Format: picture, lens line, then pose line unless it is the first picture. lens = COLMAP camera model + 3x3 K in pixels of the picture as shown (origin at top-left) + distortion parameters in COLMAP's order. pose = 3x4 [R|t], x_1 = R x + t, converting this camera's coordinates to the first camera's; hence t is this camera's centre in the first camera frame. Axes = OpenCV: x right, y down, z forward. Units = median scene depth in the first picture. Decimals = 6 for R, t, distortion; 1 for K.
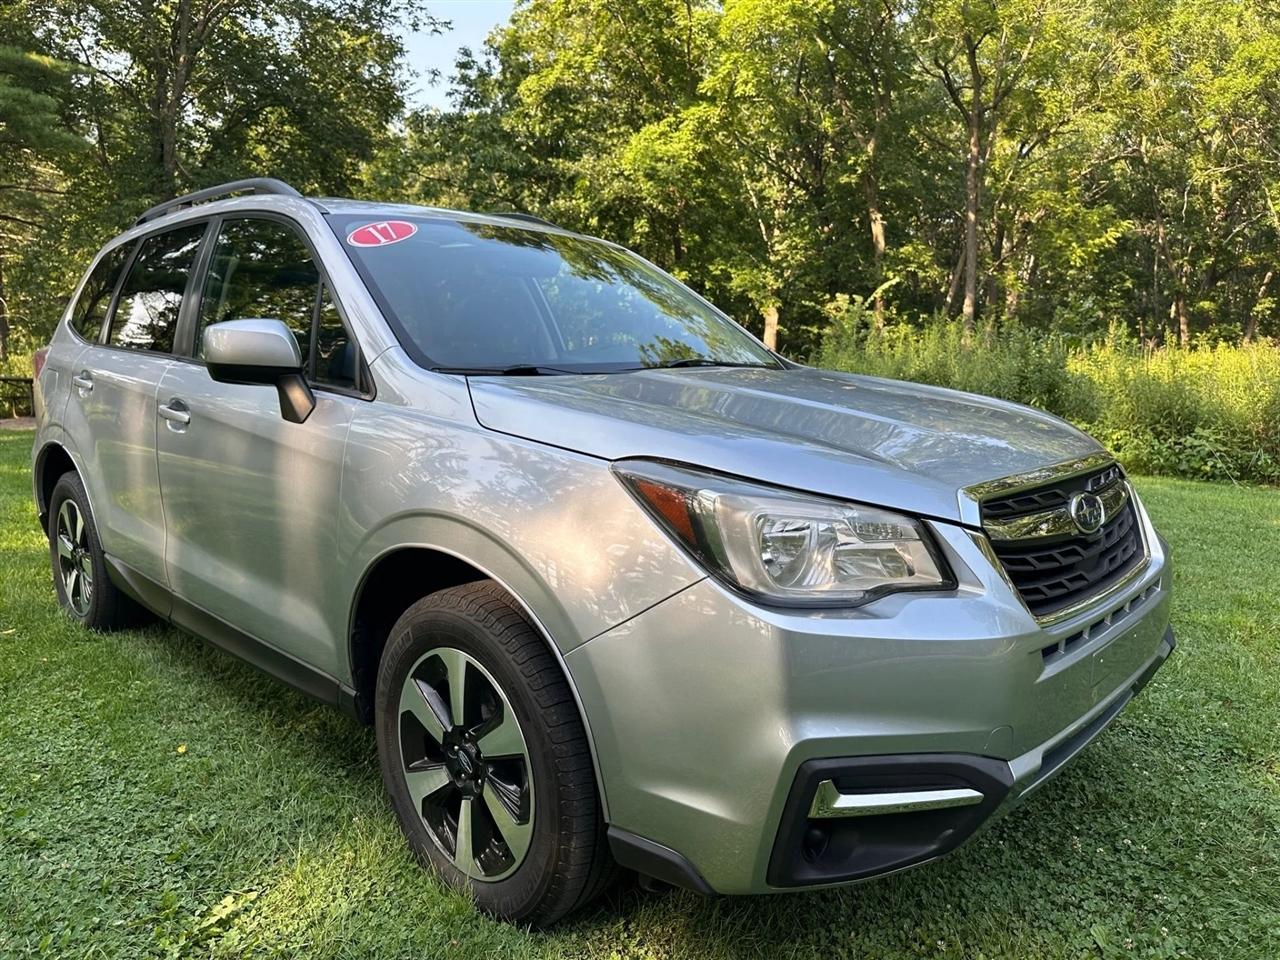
lens RADIAL K [[915.2, 0, 645.7], [0, 915.2, 484.8], [0, 0, 1]] dist [0.038800, -0.042736]
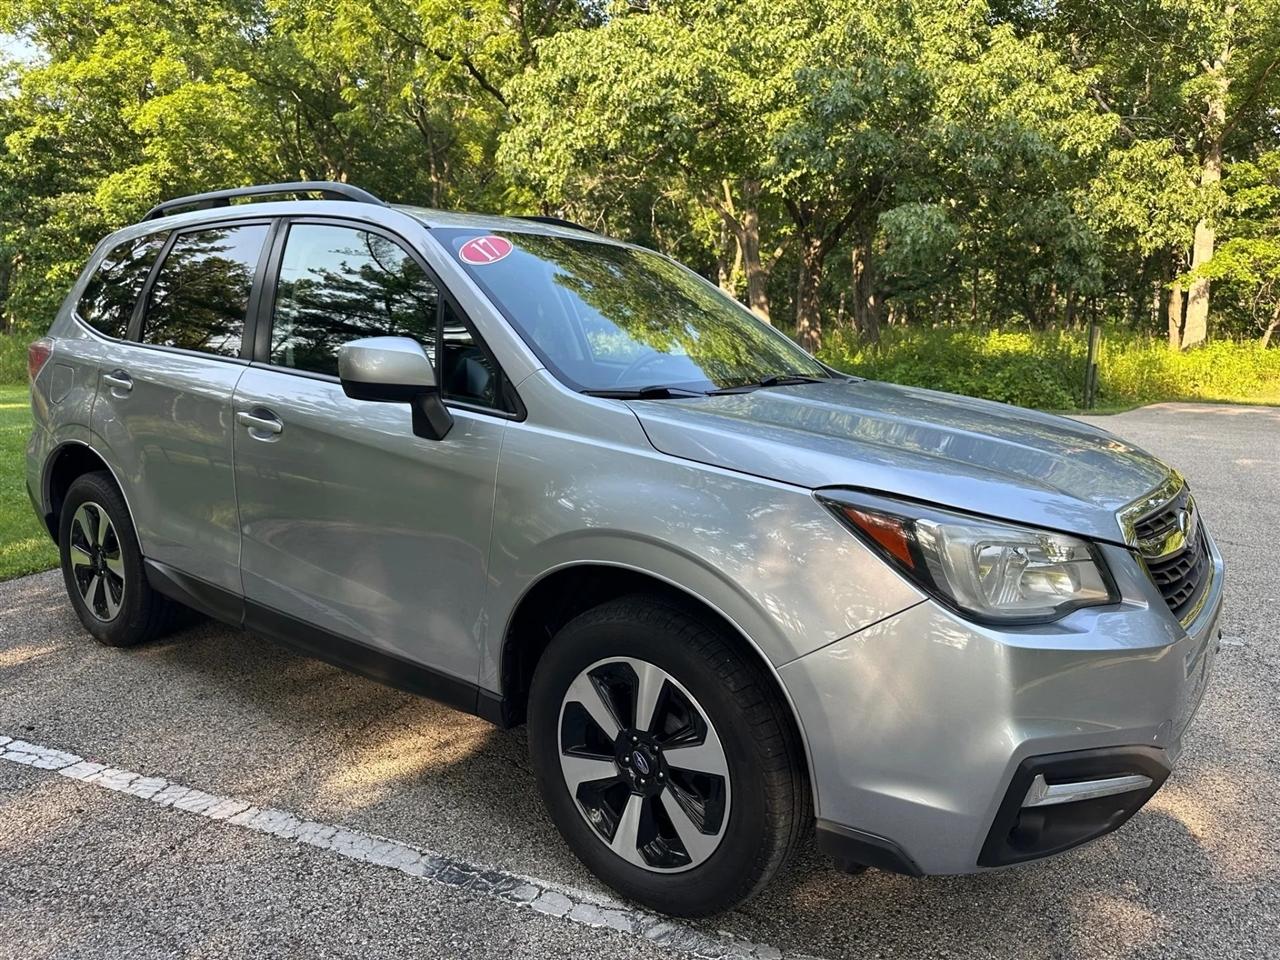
lens RADIAL K [[915.2, 0, 639.2], [0, 915.2, 478.6], [0, 0, 1]] dist [0.038800, -0.042736]
pose [[0.992839, -0.001985, 0.119443, -0.238791], [-0.000603, 0.999766, 0.021630, -0.039739], [-0.119458, -0.021548, 0.992605, -0.041522]]
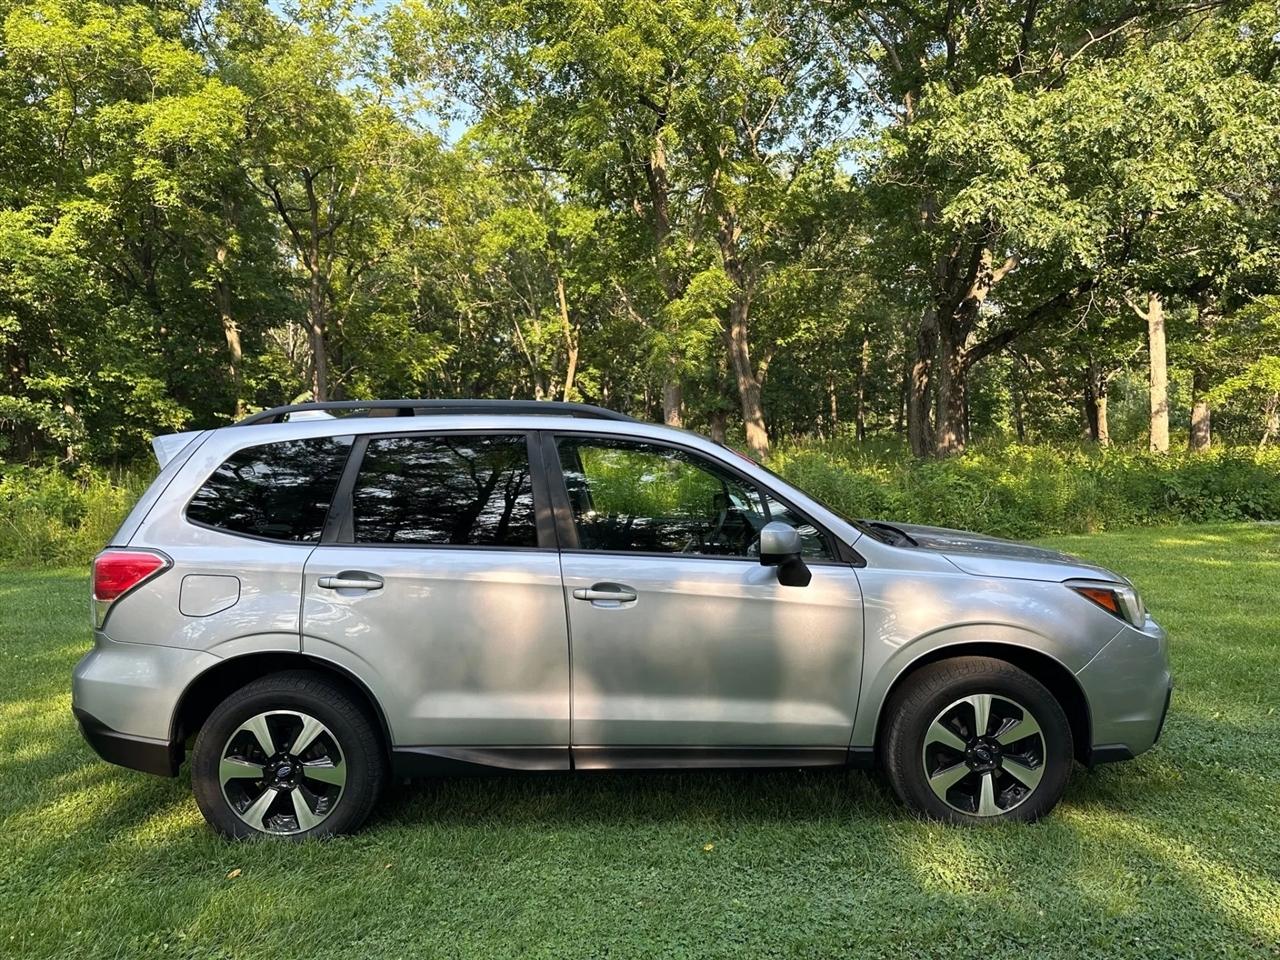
lens RADIAL K [[915.2, 0, 651.9], [0, 915.2, 487.9], [0, 0, 1]] dist [0.038800, -0.042736]
pose [[0.706194, -0.052585, 0.706063, -1.467447], [0.120393, 0.991634, -0.046562, -0.174401], [-0.697708, 0.117887, 0.706617, 0.052131]]
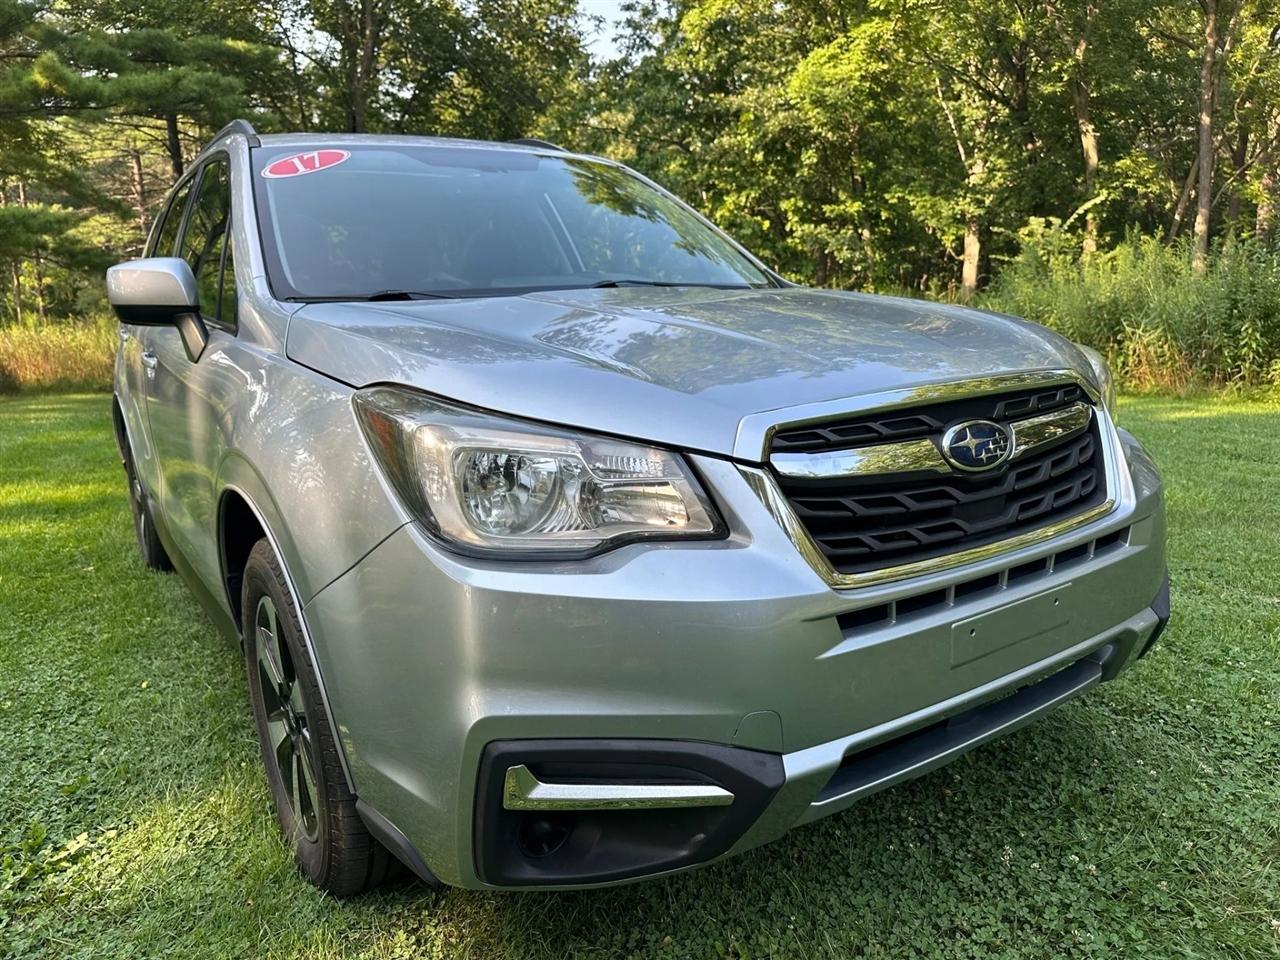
lens RADIAL K [[915.2, 0, 640.6], [0, 915.2, 478.2], [0, 0, 1]] dist [0.038800, -0.042736]
pose [[0.975265, -0.000166, -0.221040, 0.265648], [0.011010, 0.998795, 0.047830, 0.012641], [0.220765, -0.049081, 0.974091, 0.124429]]
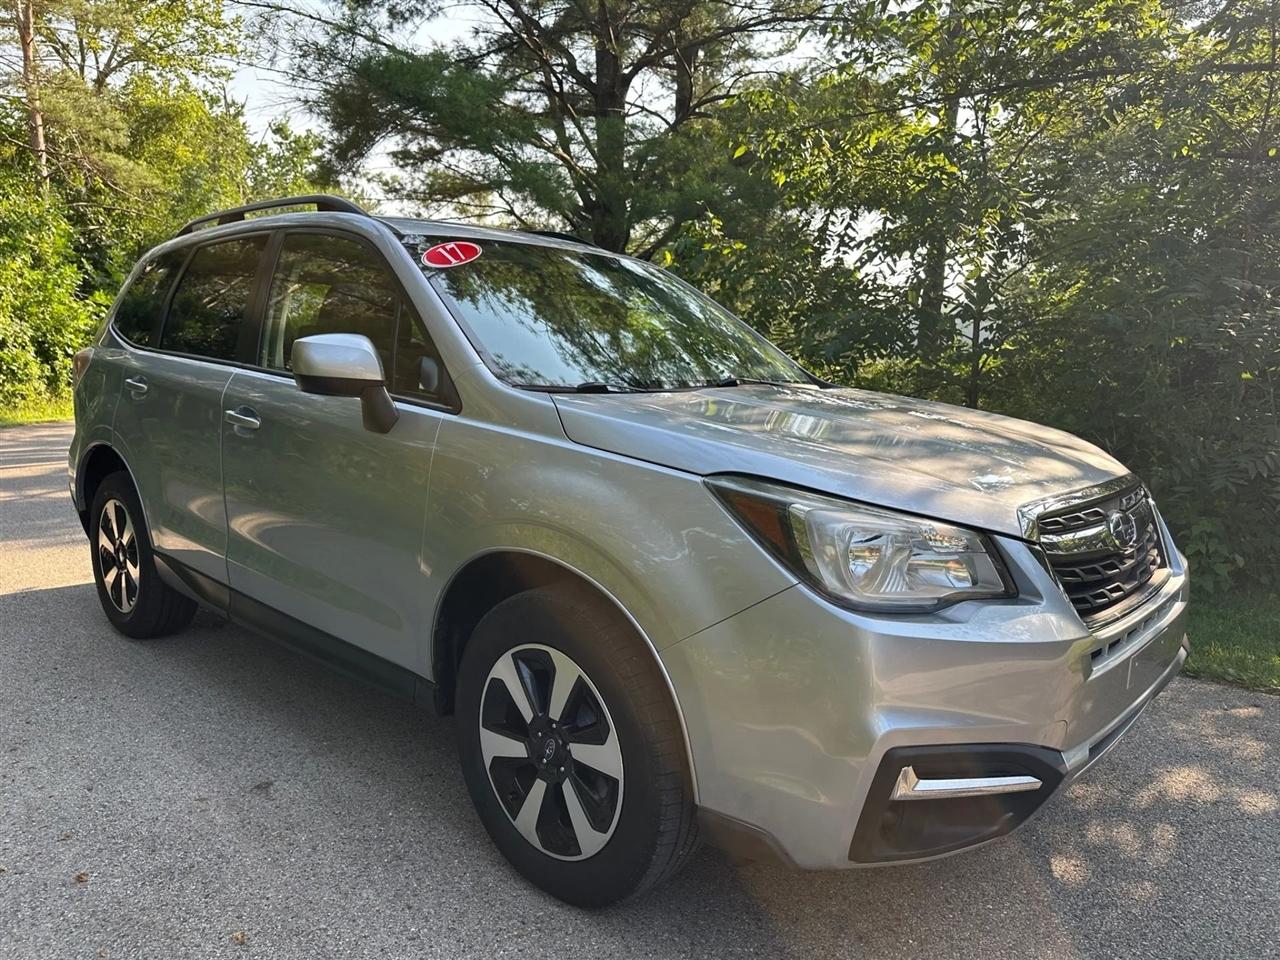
lens RADIAL K [[915.2, 0, 641.9], [0, 915.2, 477.2], [0, 0, 1]] dist [0.038800, -0.042736]
pose [[0.999467, 0.018687, 0.026786, -0.089926], [-0.018369, 0.999758, -0.012076, -0.006506], [-0.027005, 0.011578, 0.999568, -0.063808]]
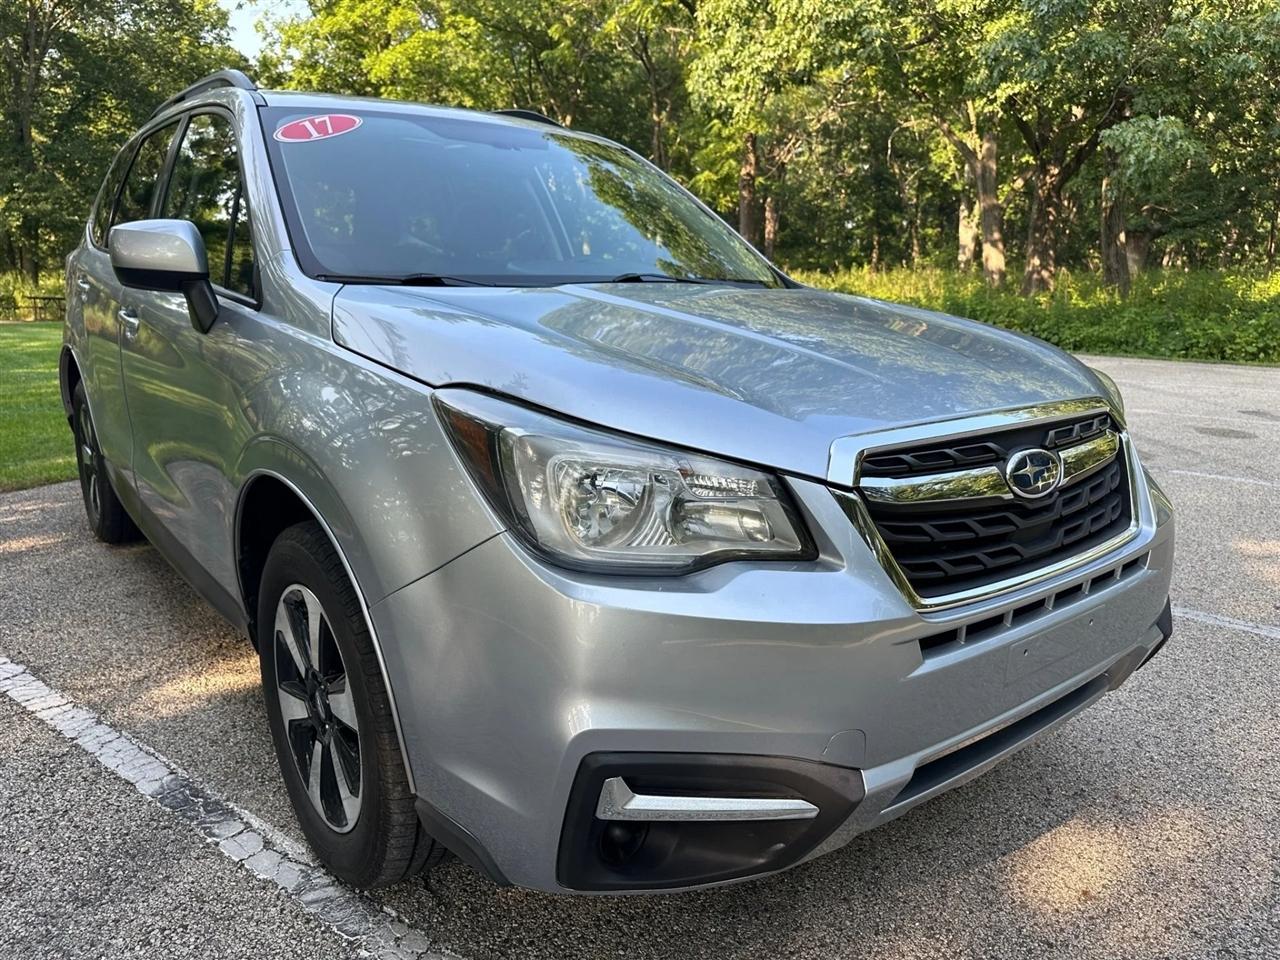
lens RADIAL K [[915.2, 0, 639.0], [0, 915.2, 473.7], [0, 0, 1]] dist [0.038800, -0.042736]
pose [[0.990157, 0.051041, -0.130326, 0.170585], [-0.040900, 0.996008, 0.079343, -0.013741], [0.133855, -0.073232, 0.988291, 0.102700]]
